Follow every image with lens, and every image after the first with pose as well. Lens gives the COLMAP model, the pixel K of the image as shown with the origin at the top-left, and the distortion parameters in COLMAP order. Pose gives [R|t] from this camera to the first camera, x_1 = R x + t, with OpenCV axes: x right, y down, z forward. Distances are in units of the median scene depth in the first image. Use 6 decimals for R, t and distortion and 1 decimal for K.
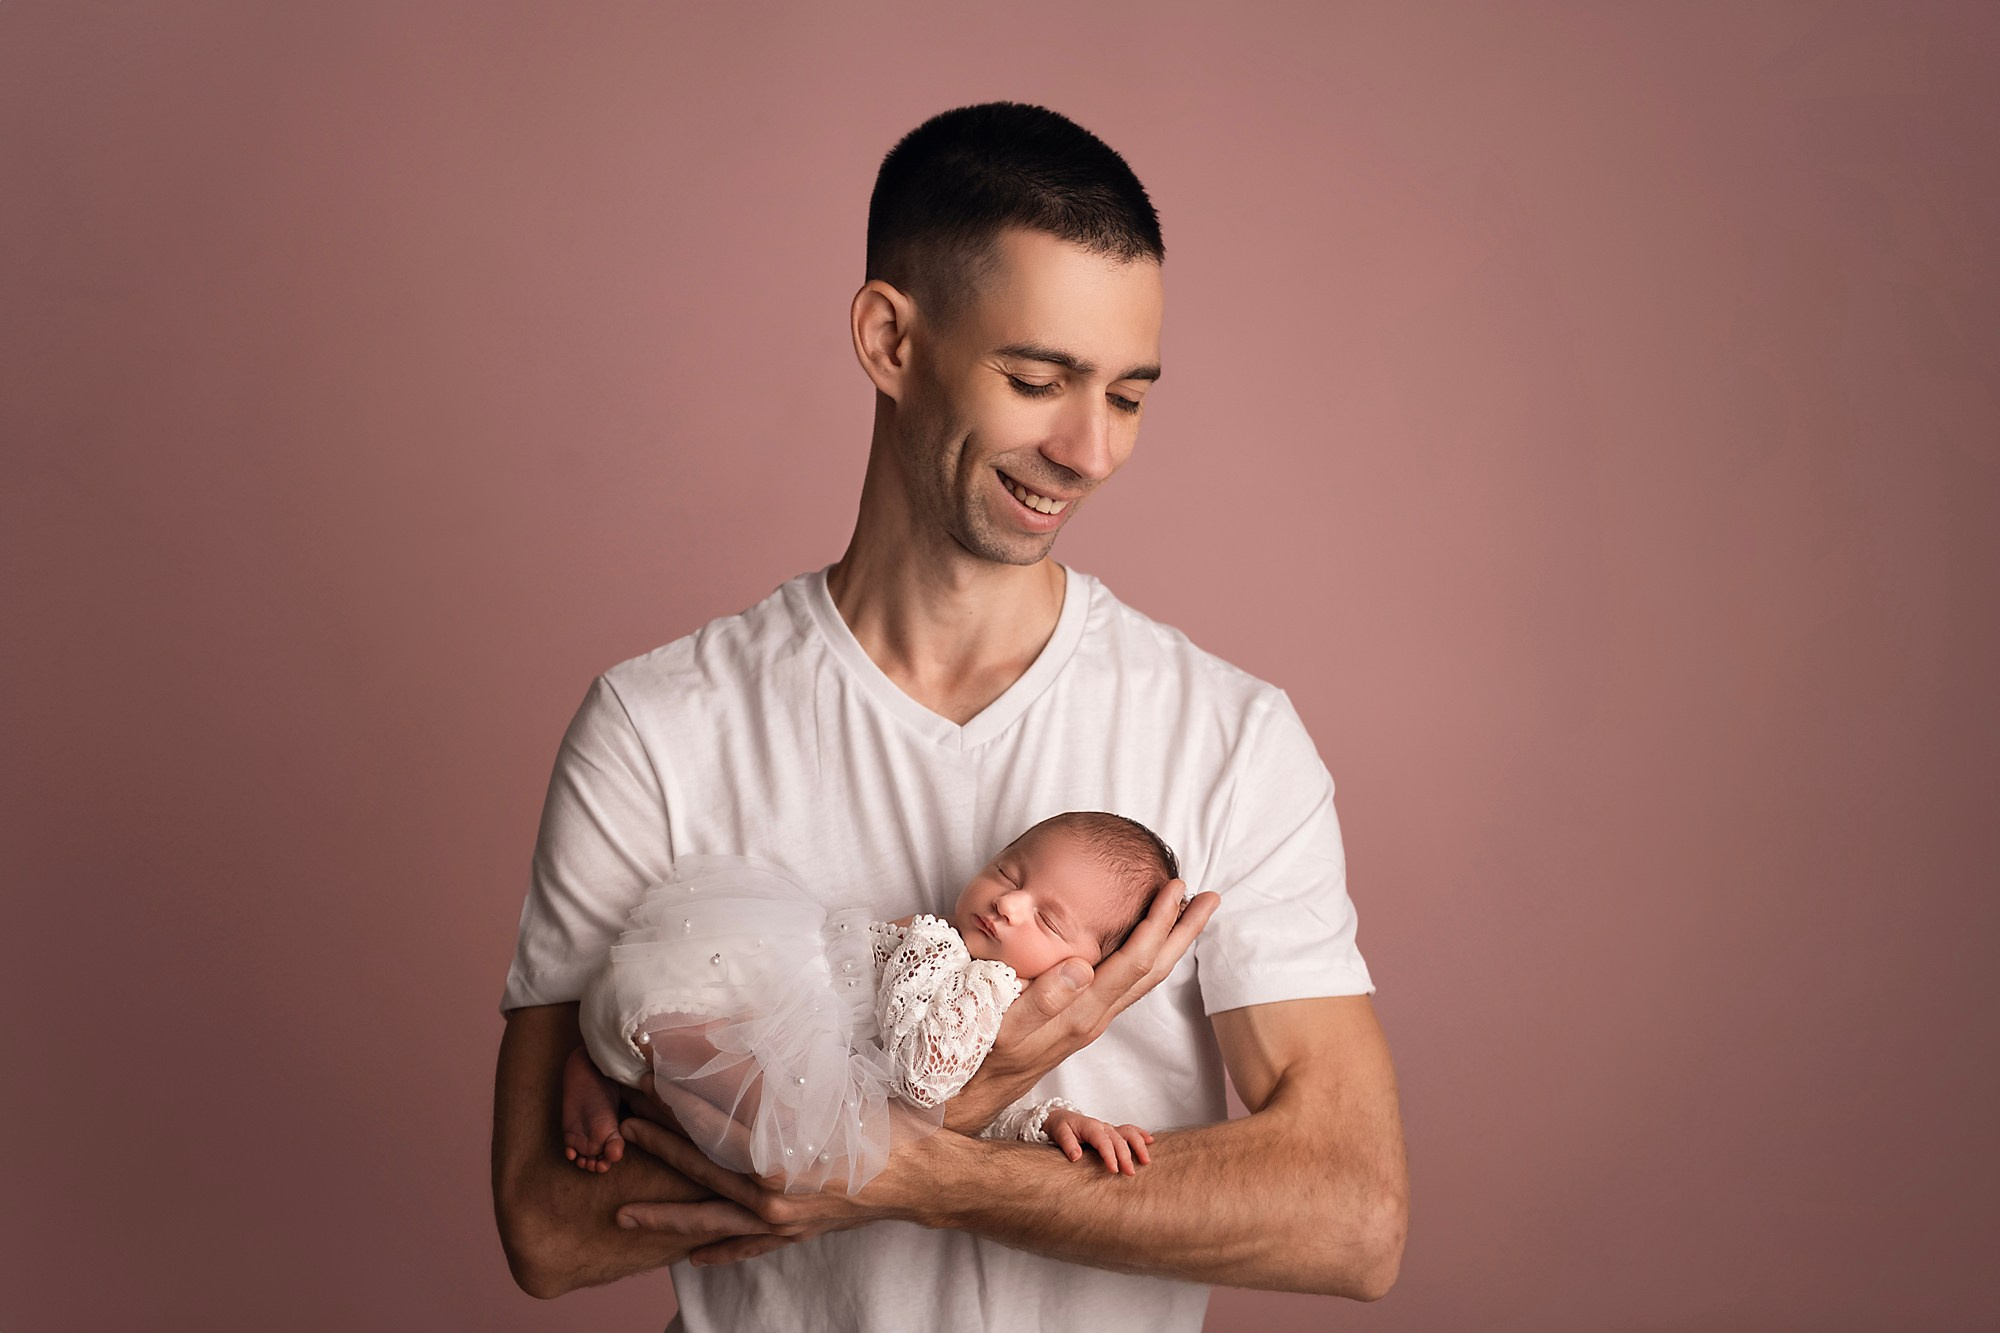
lens RADIAL K [[3227.0, 0, 1000.0], [0, 3227.0, 666.5], [0, 0, 1]] dist [0.001017, 0.003690]
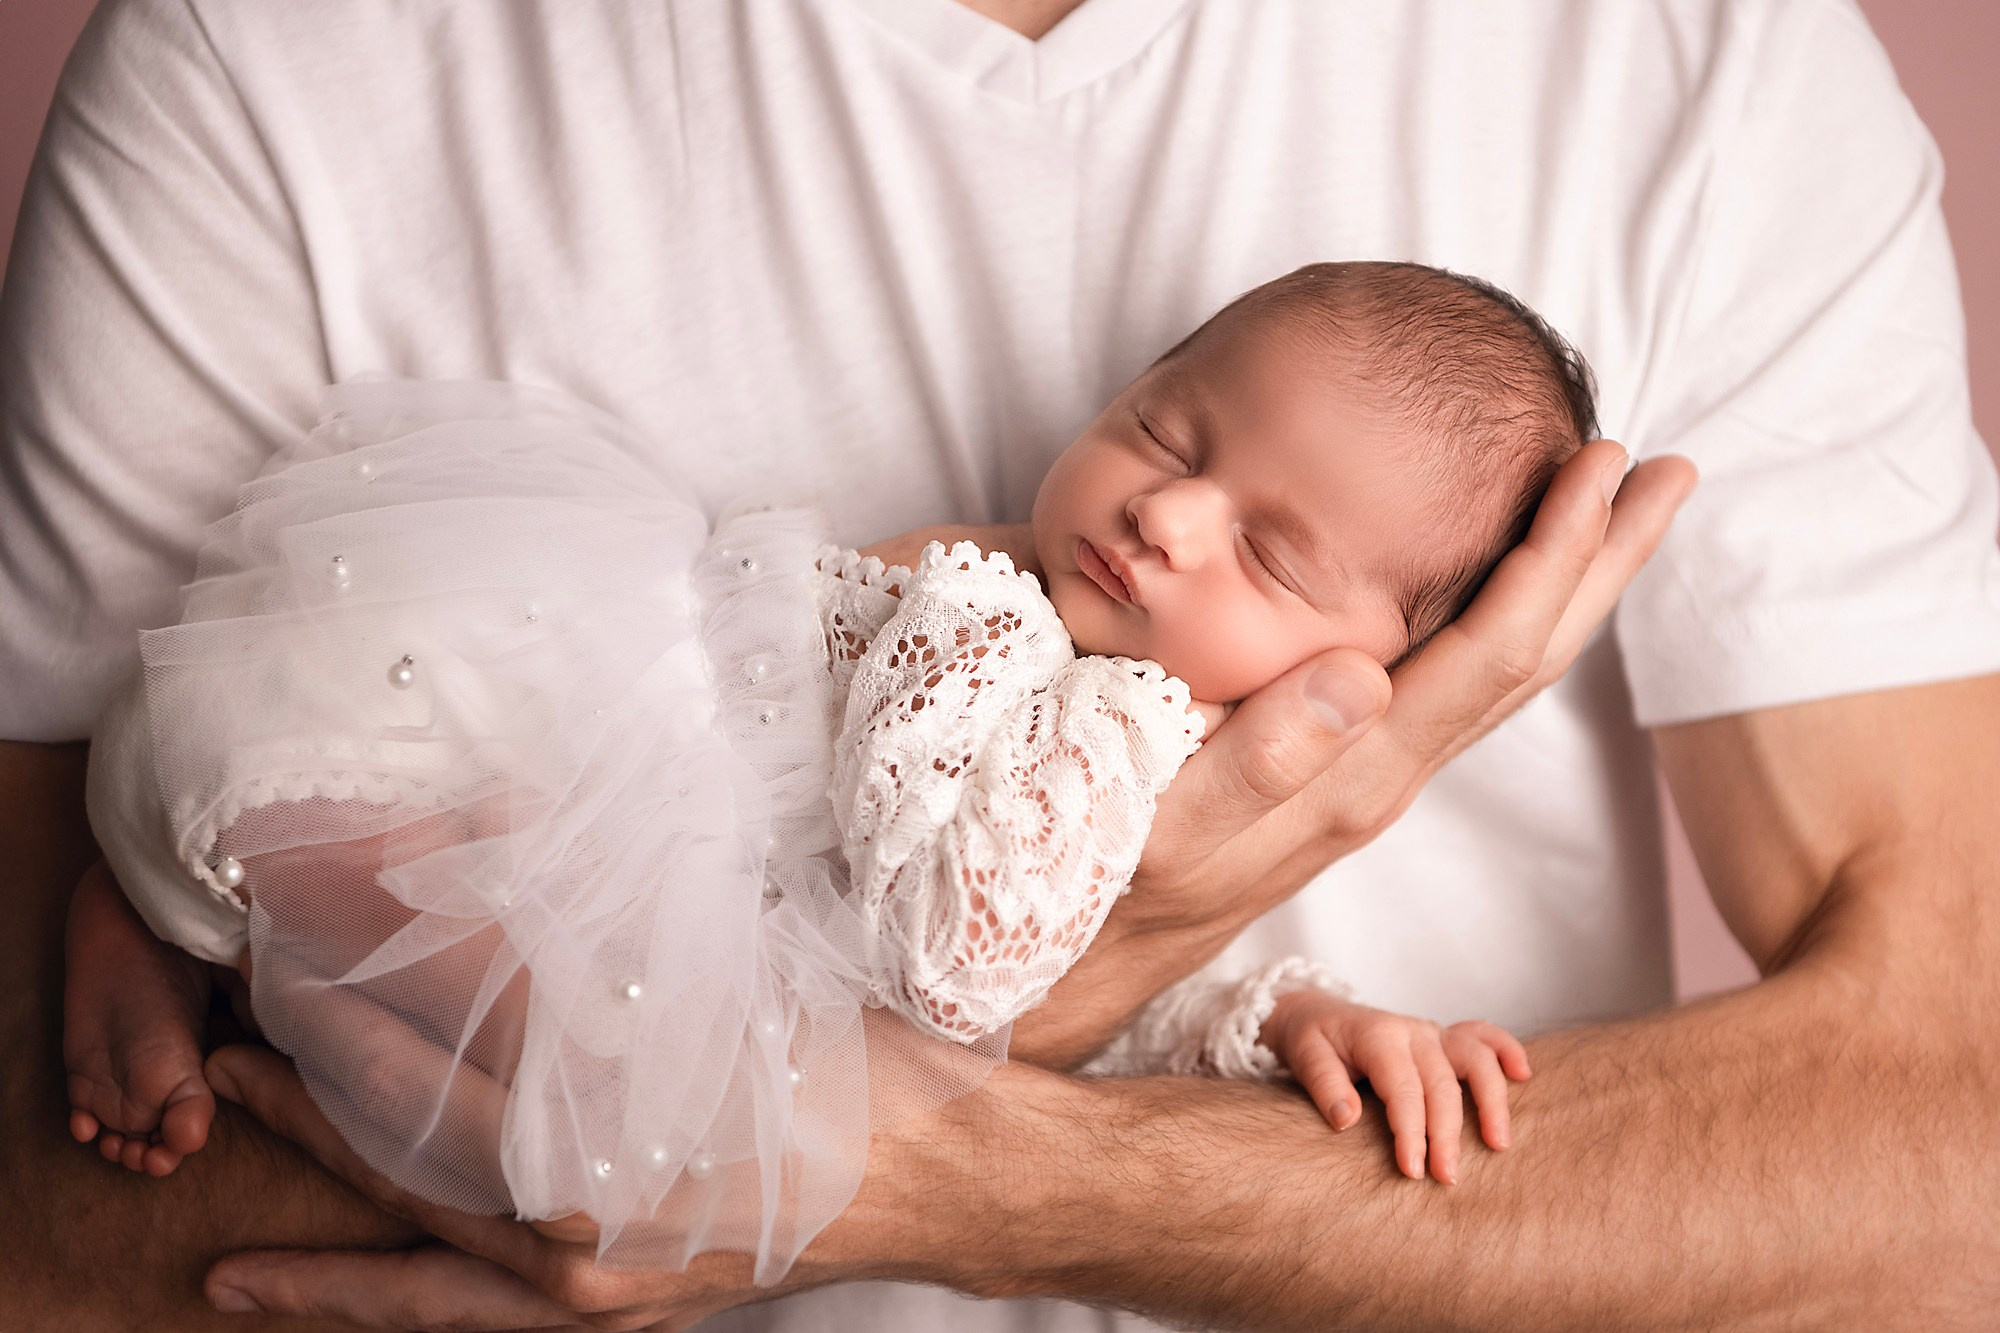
lens RADIAL K [[5303.2, 0, 1050.5], [0, 5303.2, 664.8], [0, 0, 1]] dist [1.027462, -12.962006]
pose [[0.999700, -0.019848, -0.014346, -0.002131], [0.021611, 0.990543, 0.135489, 0.005137], [0.011521, -0.135759, 0.990675, 0.346353]]
